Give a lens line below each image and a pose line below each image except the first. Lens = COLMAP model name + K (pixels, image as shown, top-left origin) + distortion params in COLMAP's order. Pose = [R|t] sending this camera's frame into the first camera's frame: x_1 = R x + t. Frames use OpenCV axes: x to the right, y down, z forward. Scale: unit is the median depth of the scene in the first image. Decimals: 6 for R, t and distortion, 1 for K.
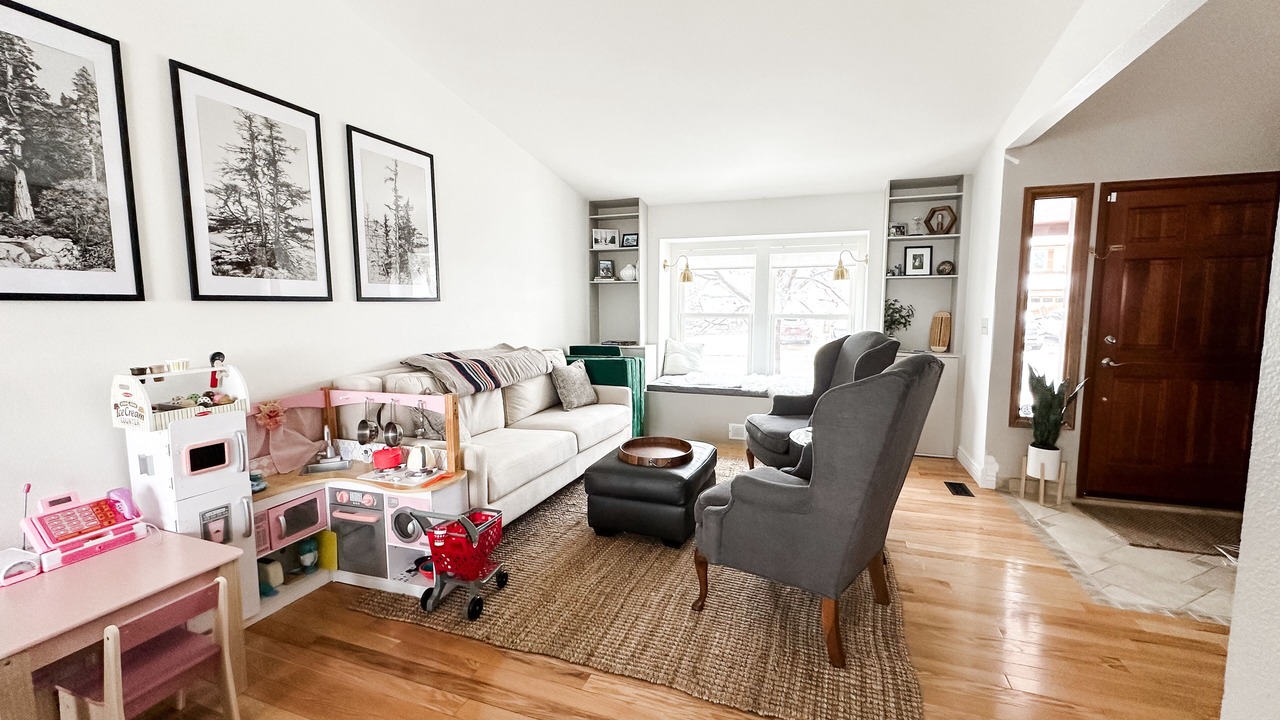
lens RADIAL K [[513.8, 0, 645.0], [0, 513.8, 356.1], [0, 0, 1]] dist [0.000668, -0.000561]
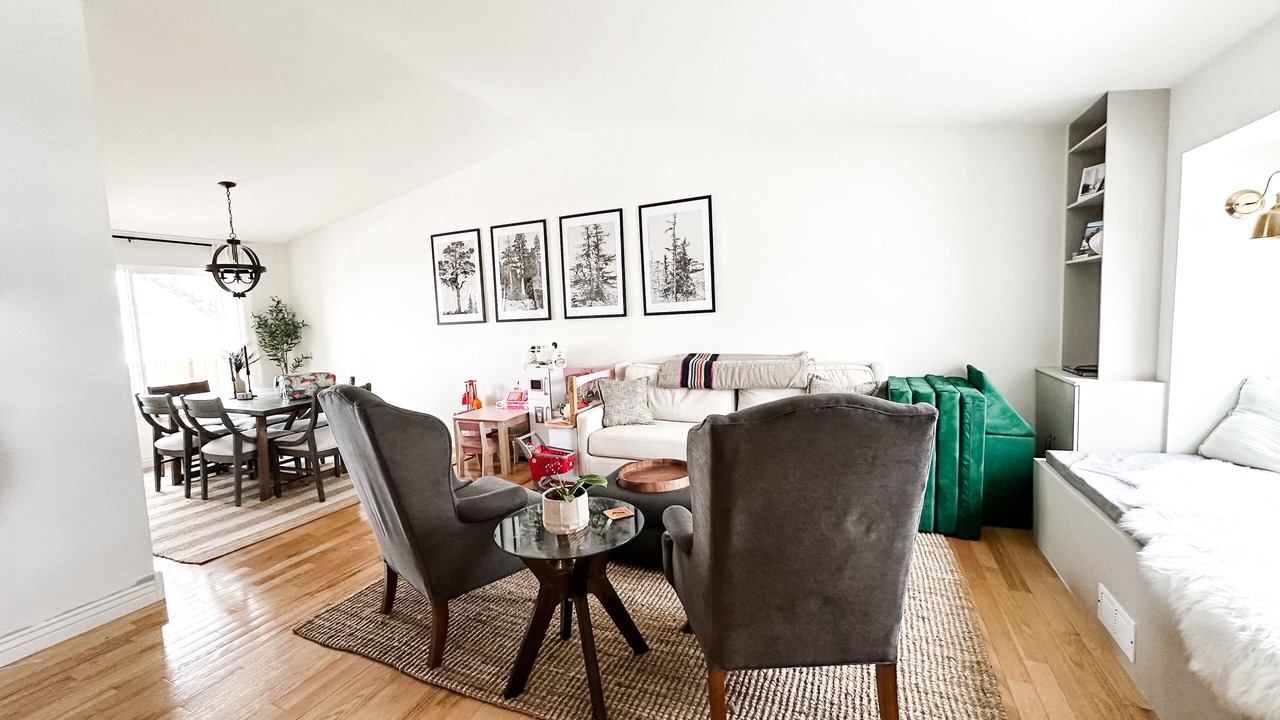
lens RADIAL K [[513.8, 0, 640.8], [0, 513.8, 363.7], [0, 0, 1]] dist [0.000668, -0.000561]
pose [[-0.062445, 0.091114, -0.993881, 1.235412], [-0.060045, 0.993677, 0.094868, -0.132252], [0.996241, 0.065601, -0.056579, 1.314501]]
